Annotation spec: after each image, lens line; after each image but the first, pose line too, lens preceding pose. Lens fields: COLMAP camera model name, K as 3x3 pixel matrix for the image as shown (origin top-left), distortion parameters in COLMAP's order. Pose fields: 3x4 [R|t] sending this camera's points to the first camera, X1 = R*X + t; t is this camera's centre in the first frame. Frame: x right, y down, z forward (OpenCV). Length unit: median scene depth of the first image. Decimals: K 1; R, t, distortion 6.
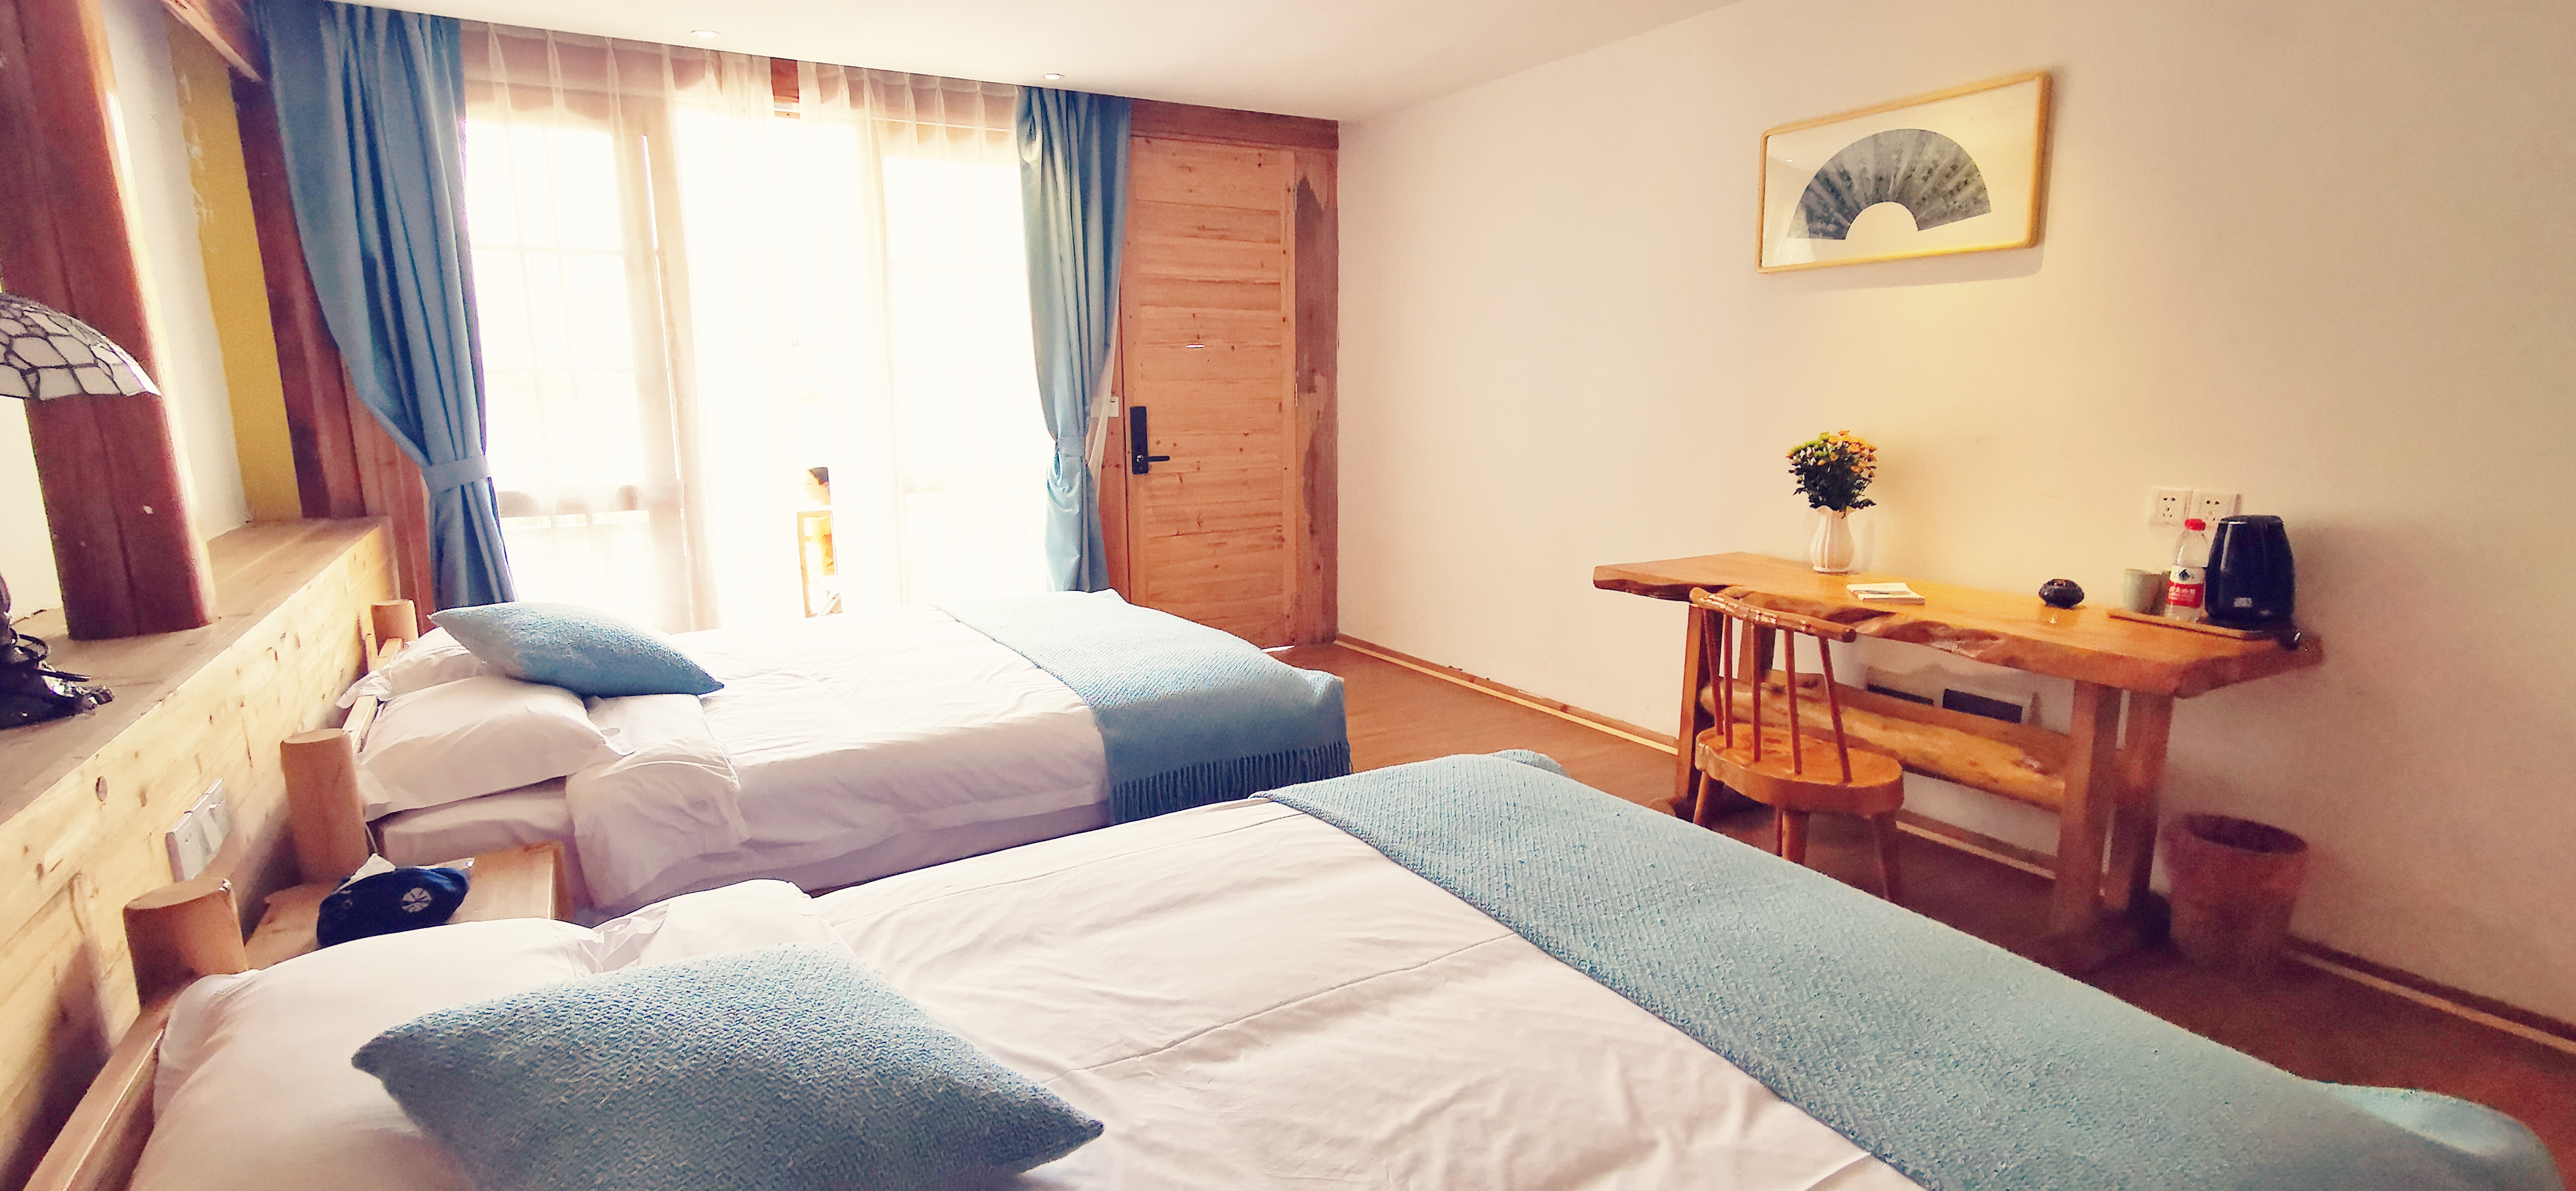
lens RADIAL K [[1173.7, 0, 1281.6], [0, 1173.7, 609.9], [0, 0, 1]] dist [-0.003434, 0.000898]
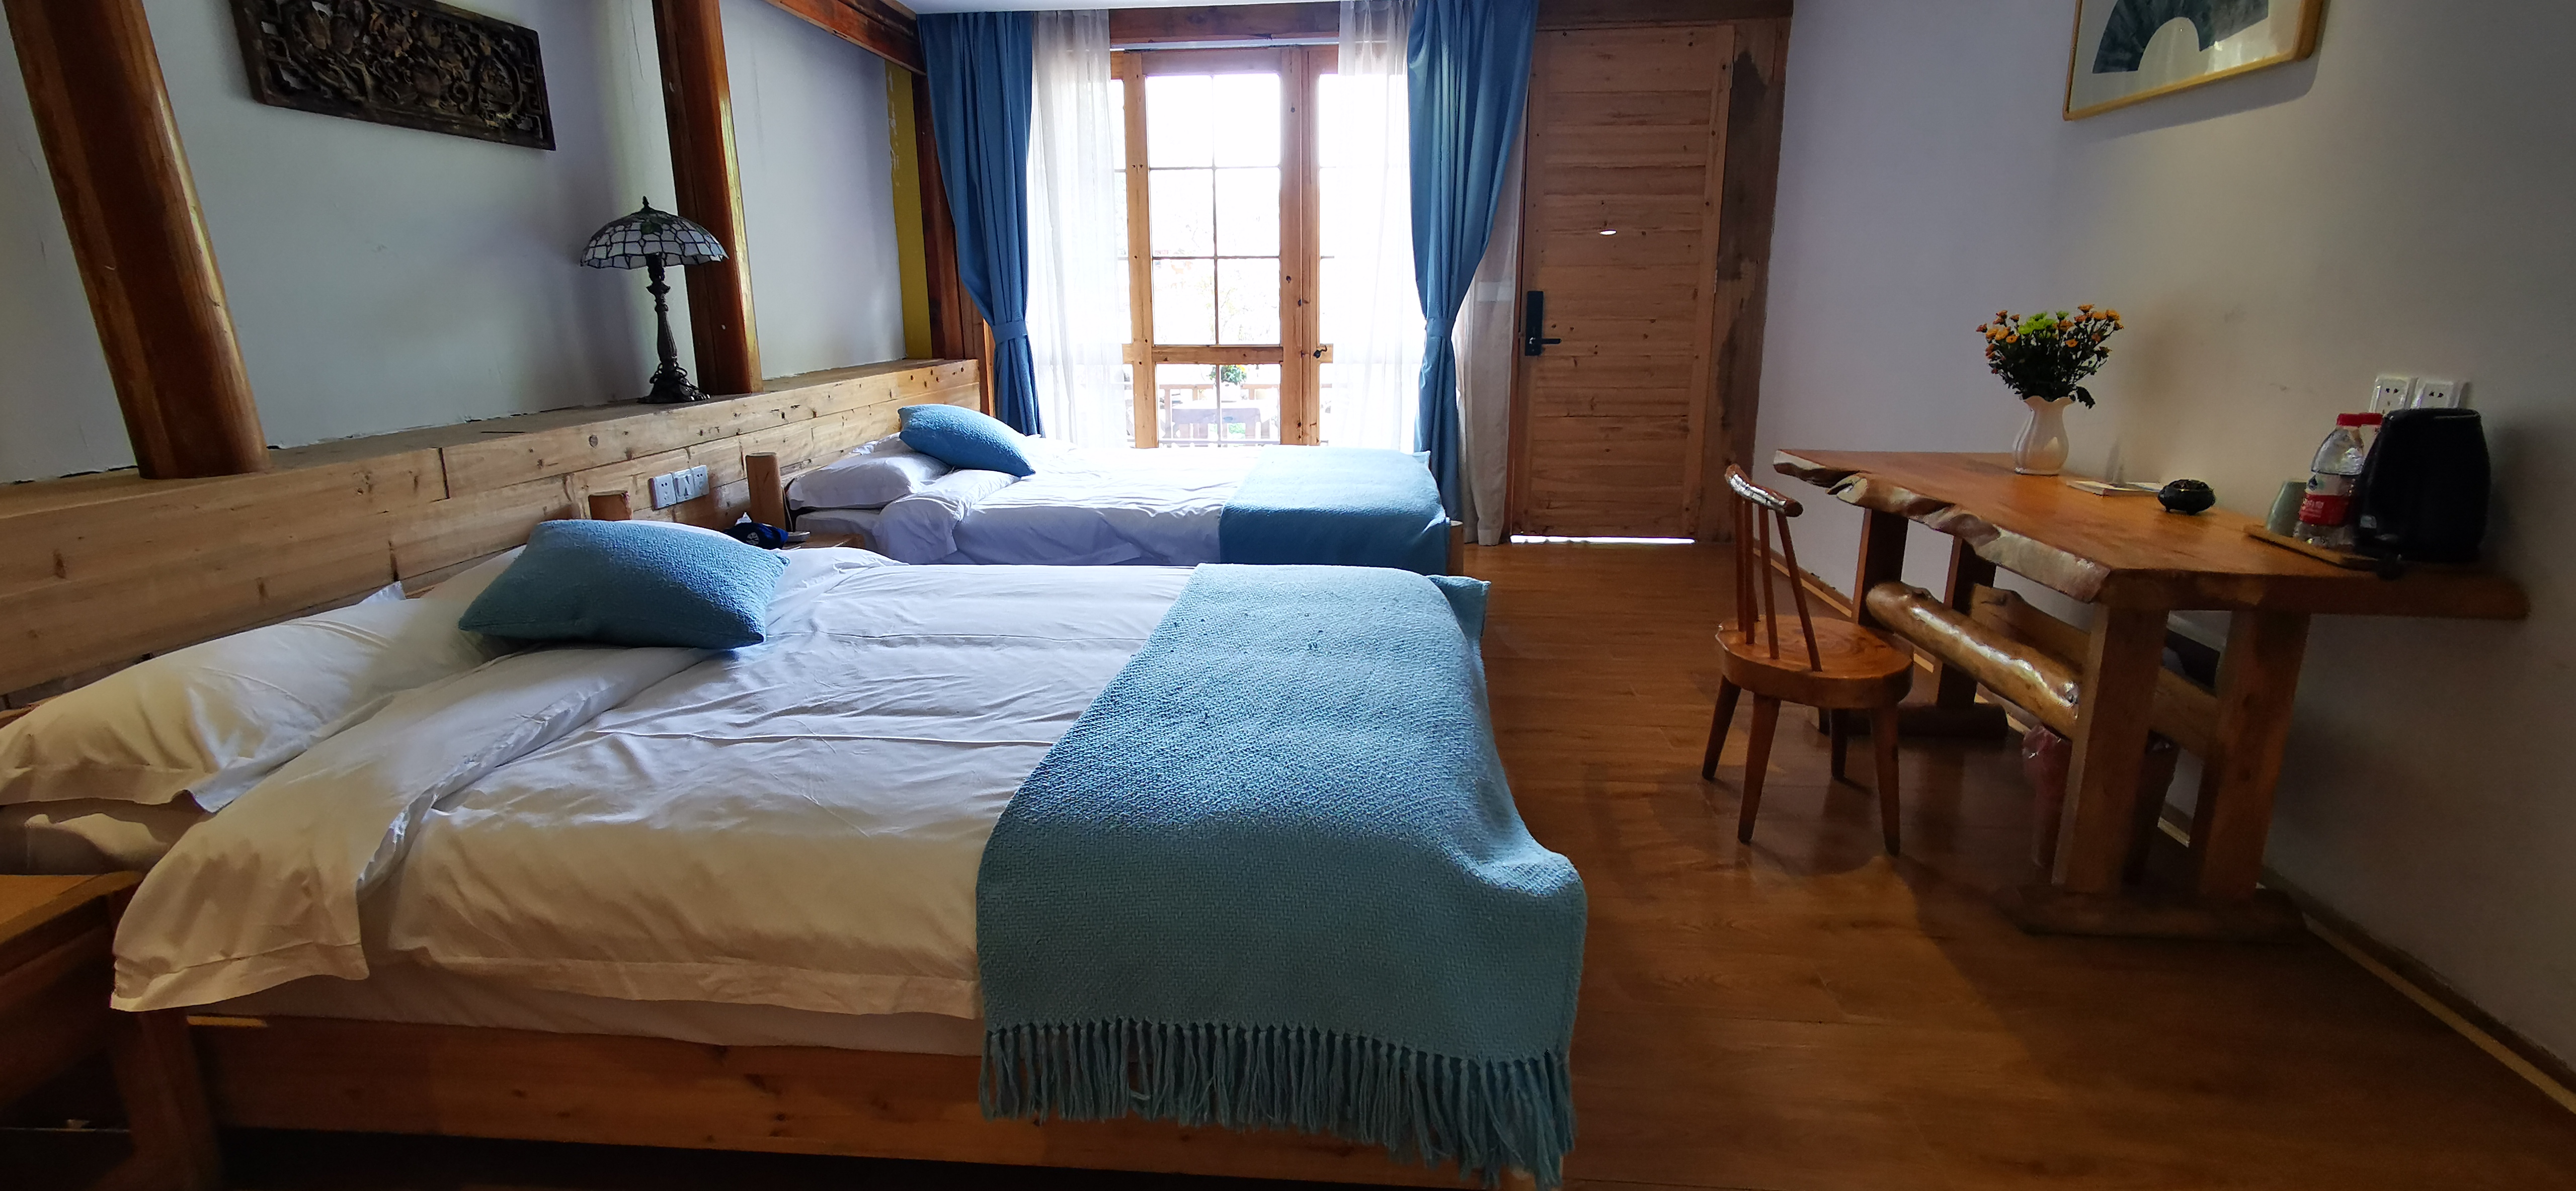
lens RADIAL K [[1173.7, 0, 1287.1], [0, 1173.7, 595.1], [0, 0, 1]] dist [-0.003434, 0.000898]
pose [[0.813563, 0.146720, -0.562662, 0.337036], [-0.111838, 0.989059, 0.096199, 0.022645], [0.570621, -0.015337, 0.821071, -0.009974]]
